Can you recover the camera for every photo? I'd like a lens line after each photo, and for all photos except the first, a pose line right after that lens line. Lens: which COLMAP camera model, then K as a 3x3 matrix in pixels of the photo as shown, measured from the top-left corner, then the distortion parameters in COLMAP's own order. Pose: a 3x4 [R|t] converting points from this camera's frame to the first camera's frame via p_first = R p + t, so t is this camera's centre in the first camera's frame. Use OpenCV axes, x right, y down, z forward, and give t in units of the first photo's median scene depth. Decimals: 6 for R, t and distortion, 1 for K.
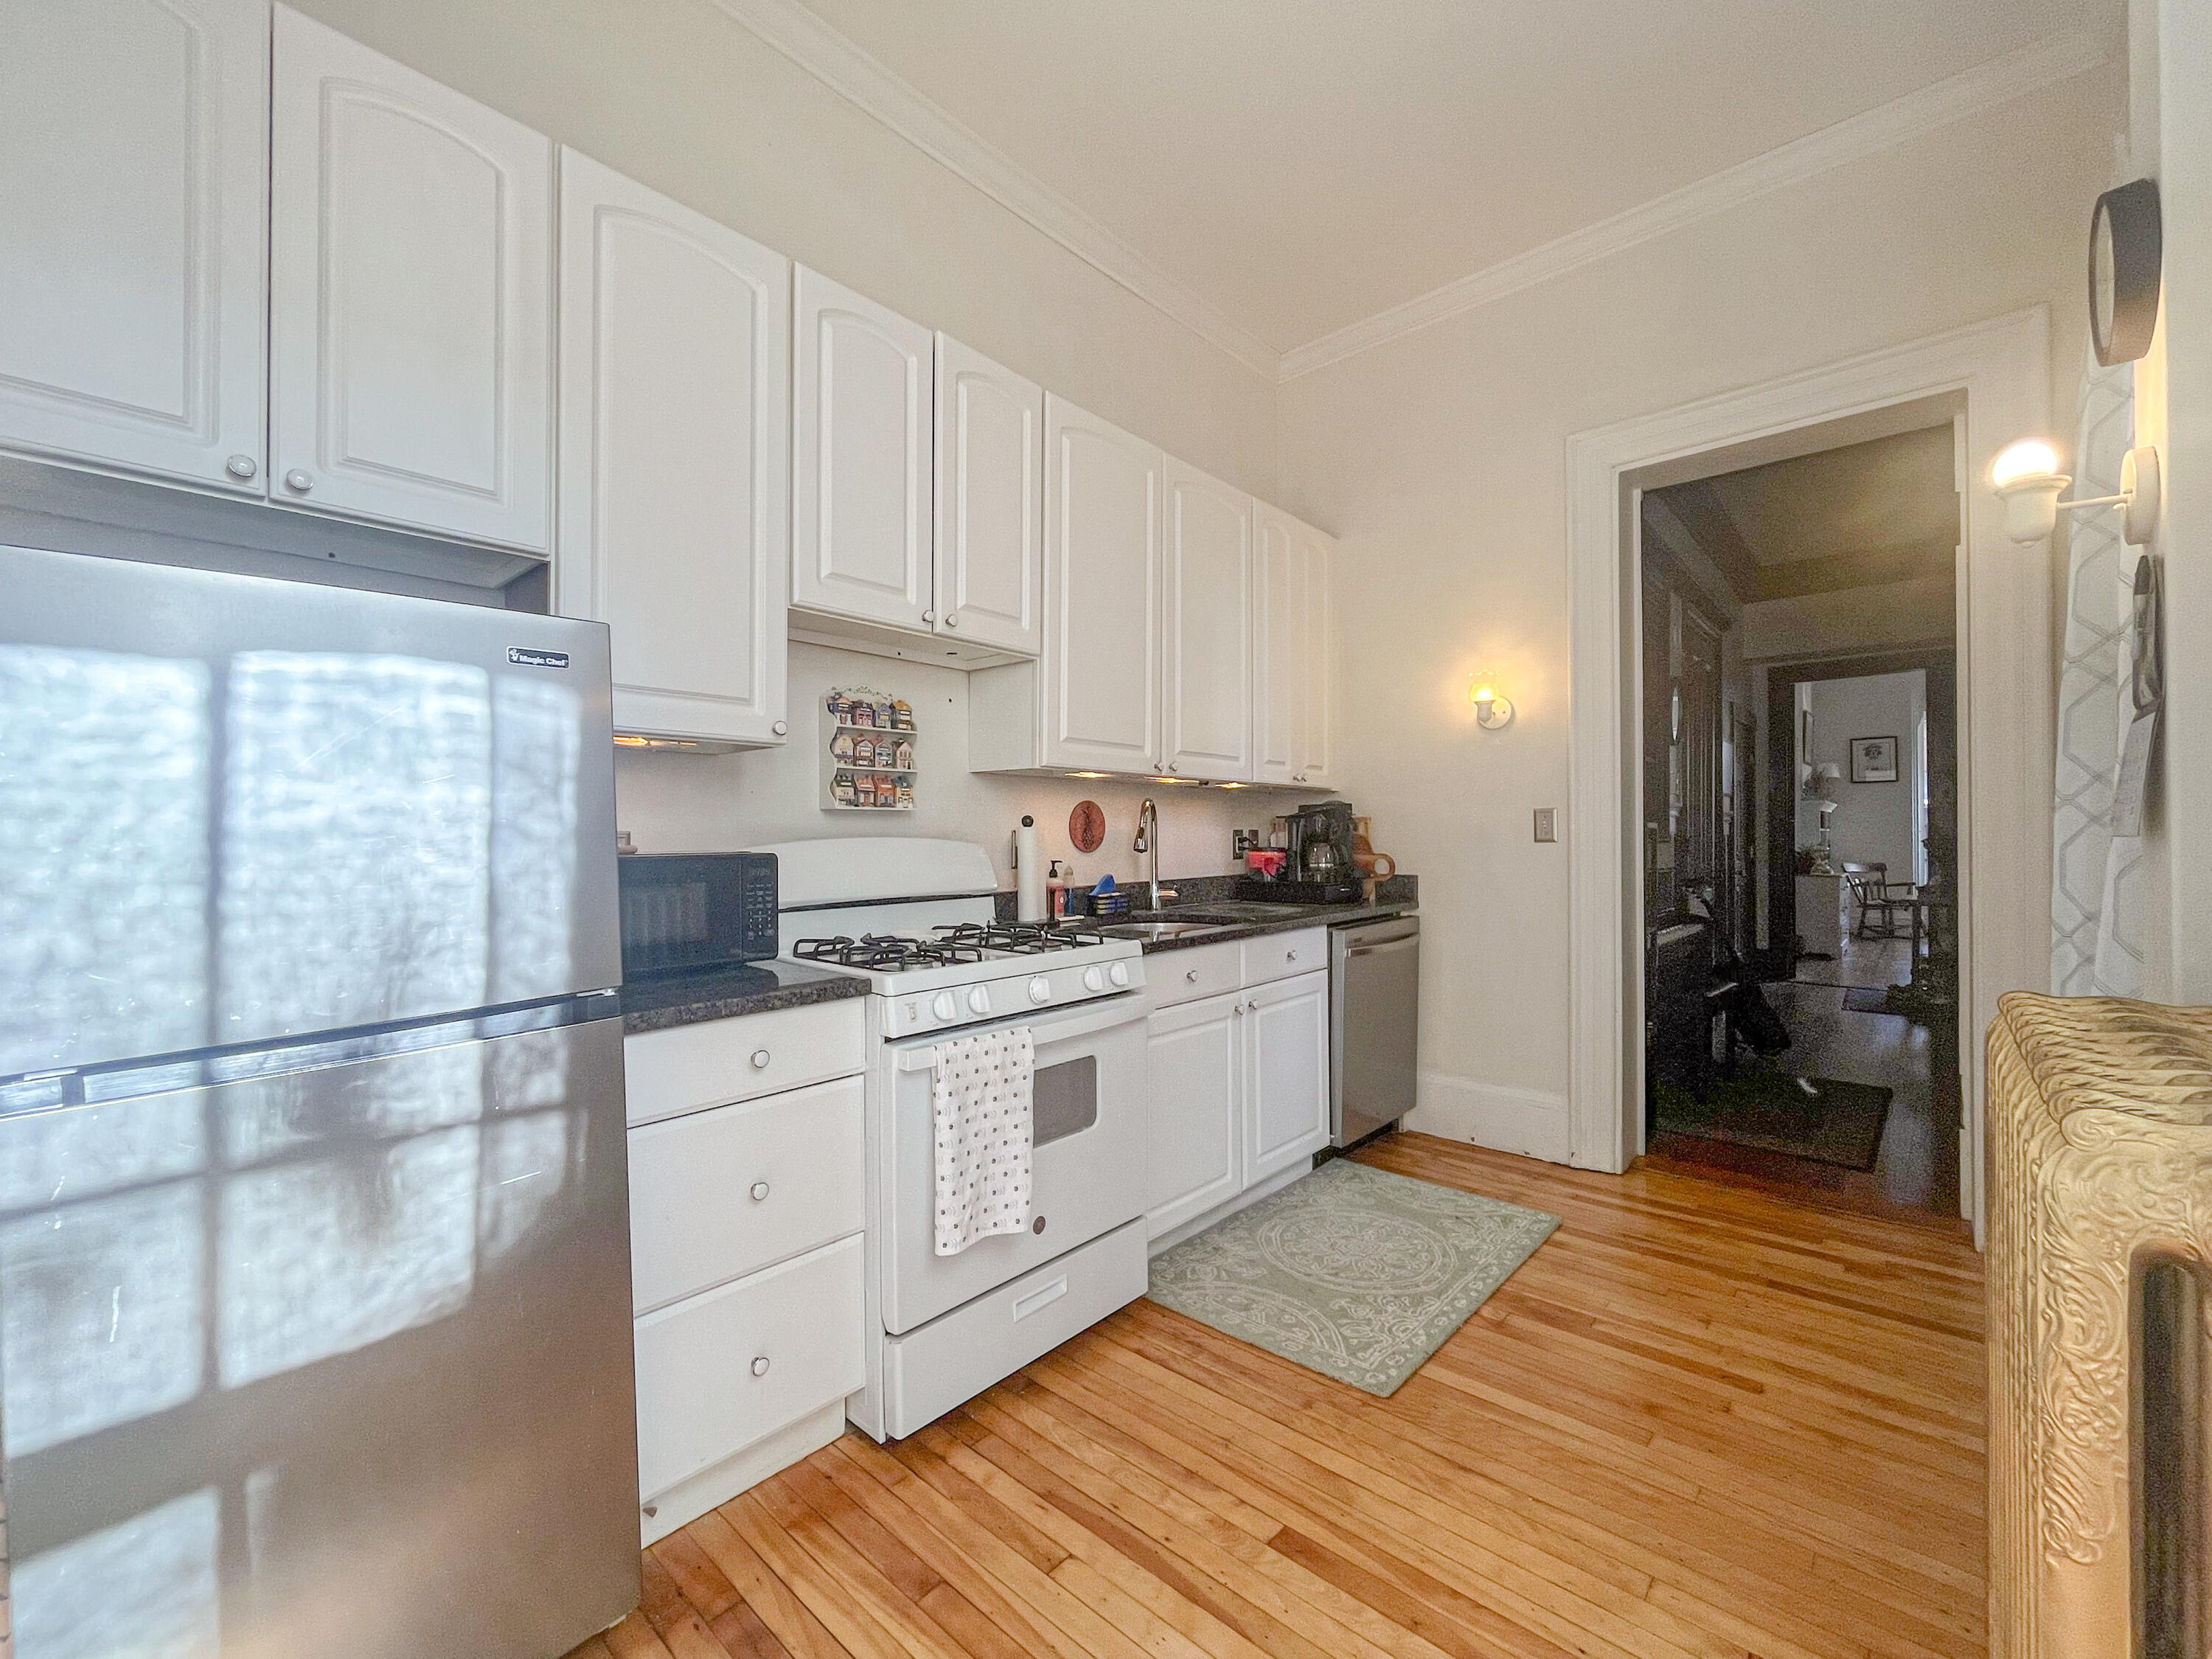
lens RADIAL K [[914.4, 0, 1109.2], [0, 914.4, 833.5], [0, 0, 1]] dist [-0.000907, 0.000100]
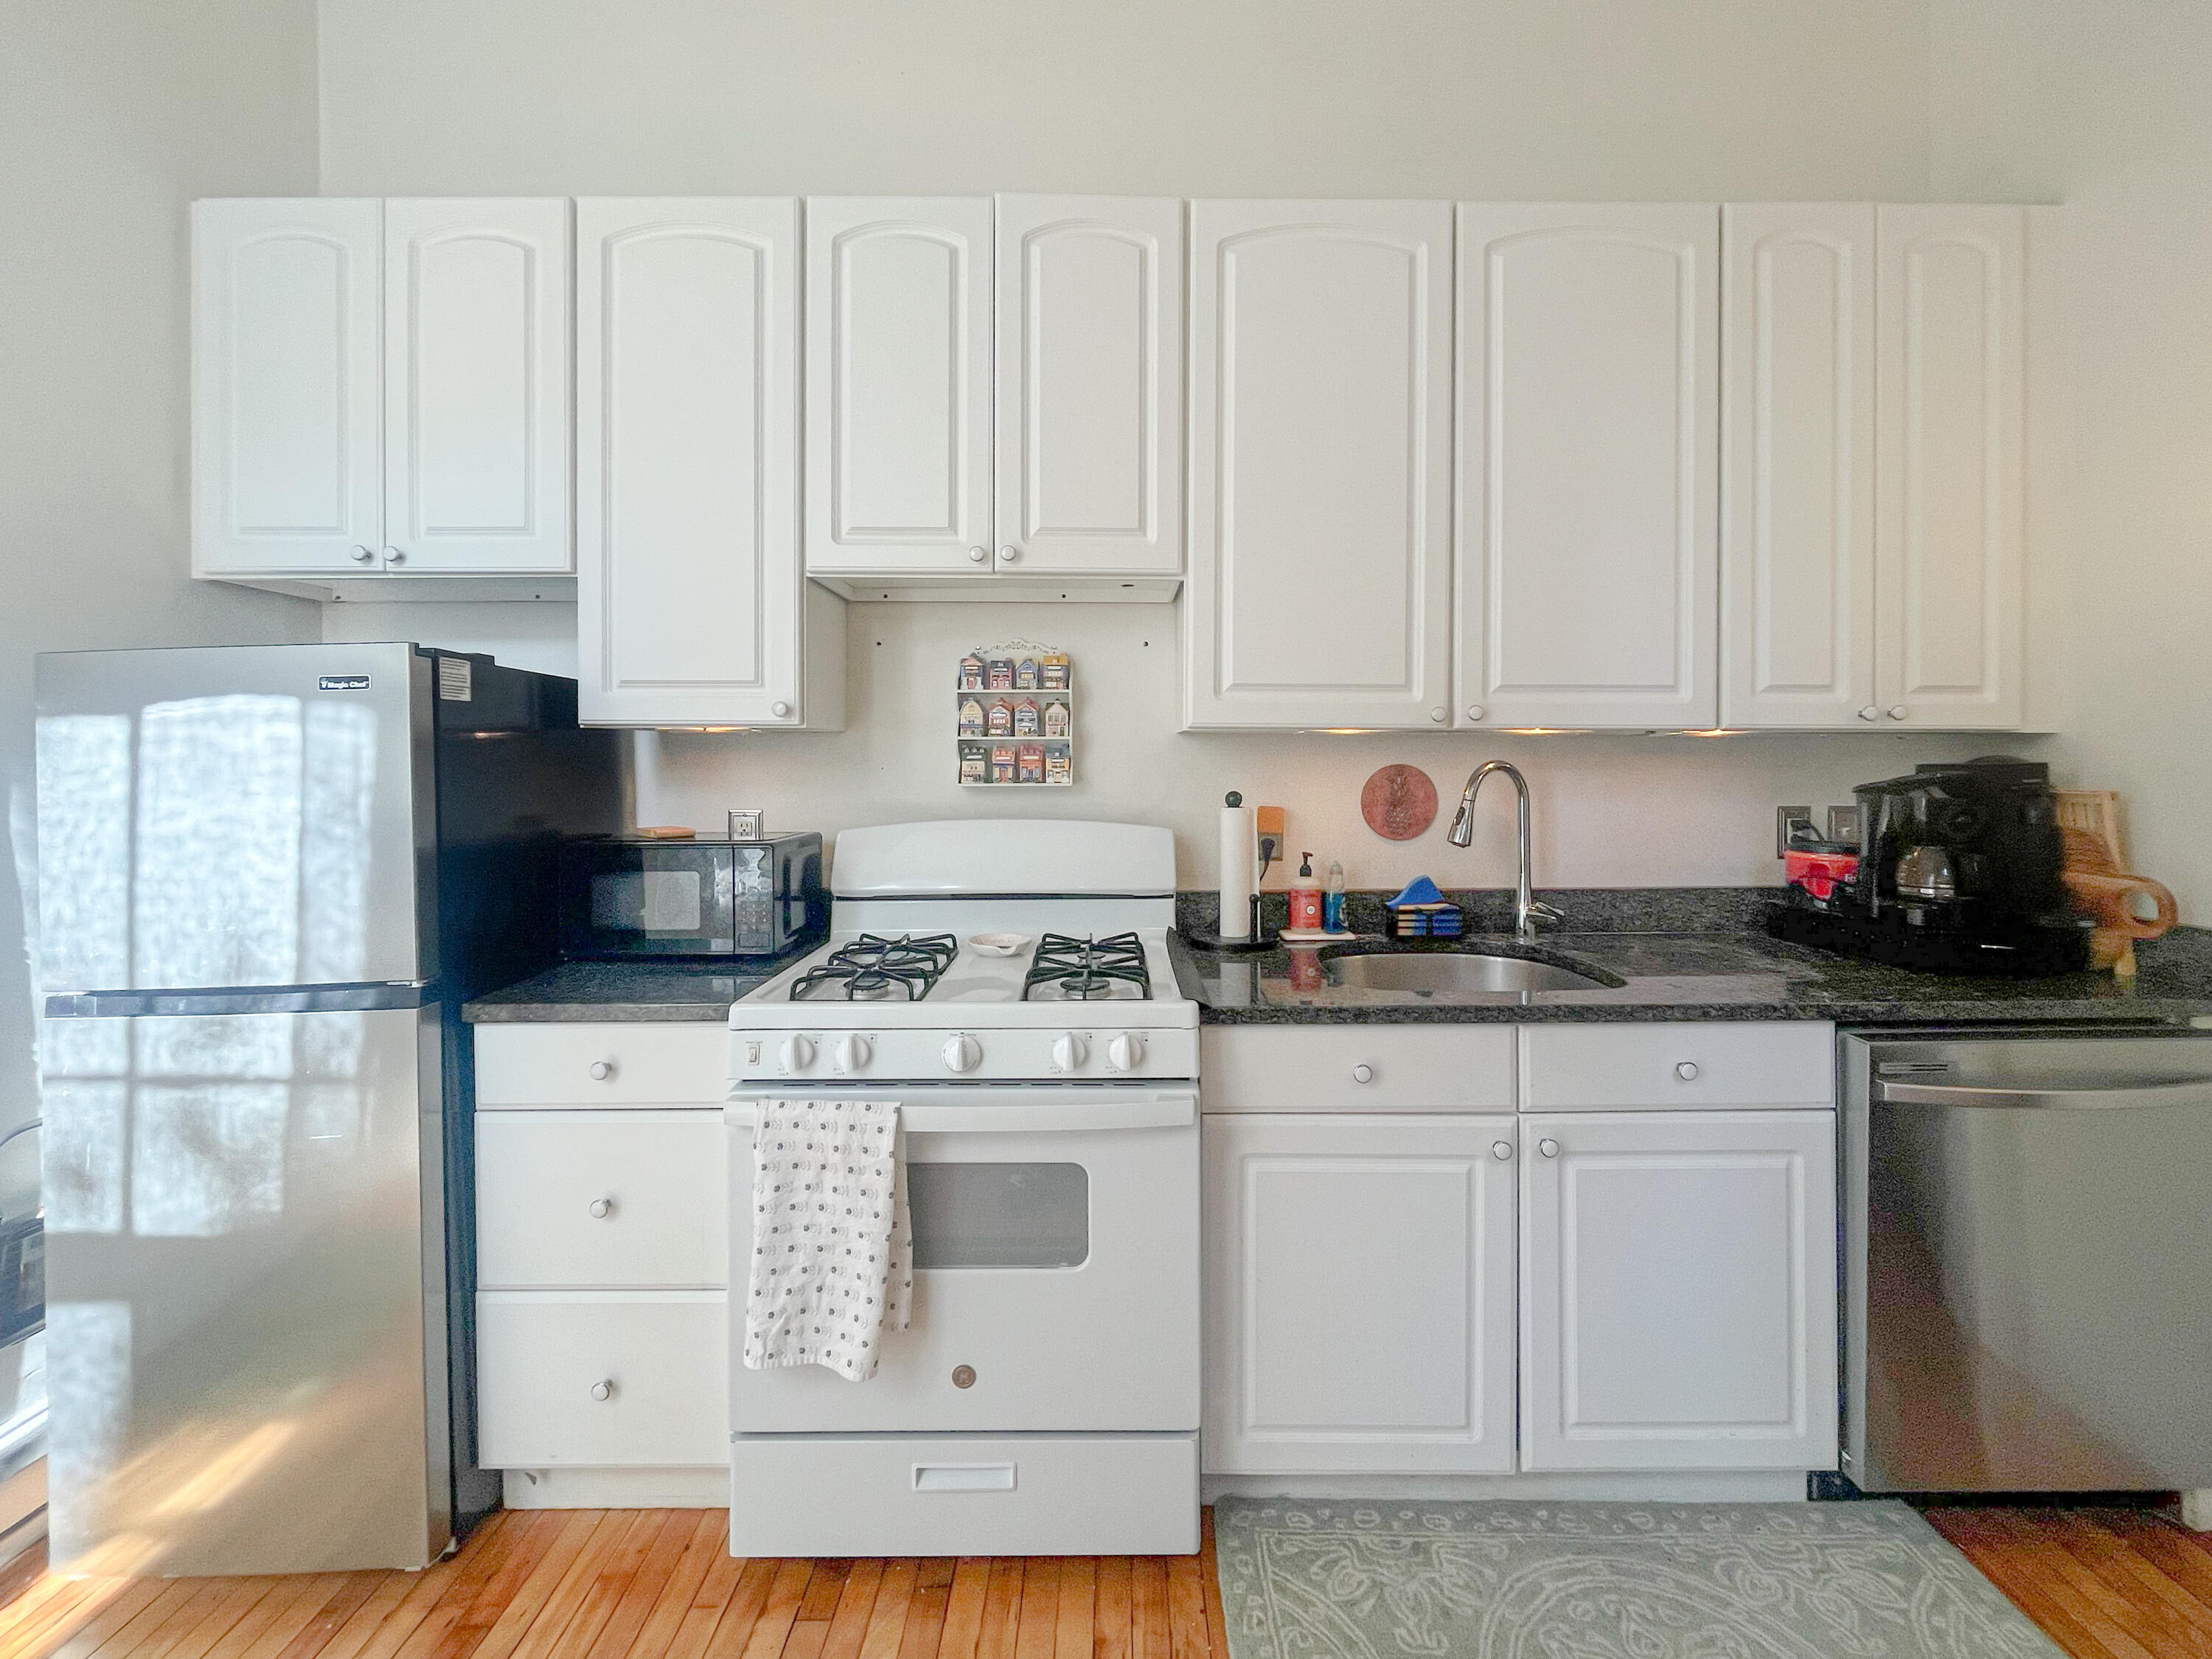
lens RADIAL K [[925.0, 0, 1104.1], [0, 925.0, 768.8], [0, 0, 1]] dist [-0.003842, -0.000074]
pose [[0.663993, 0.007131, -0.747705, 0.466467], [-0.000853, 0.999961, 0.008780, -0.052135], [0.747739, -0.005192, 0.663973, 0.515917]]
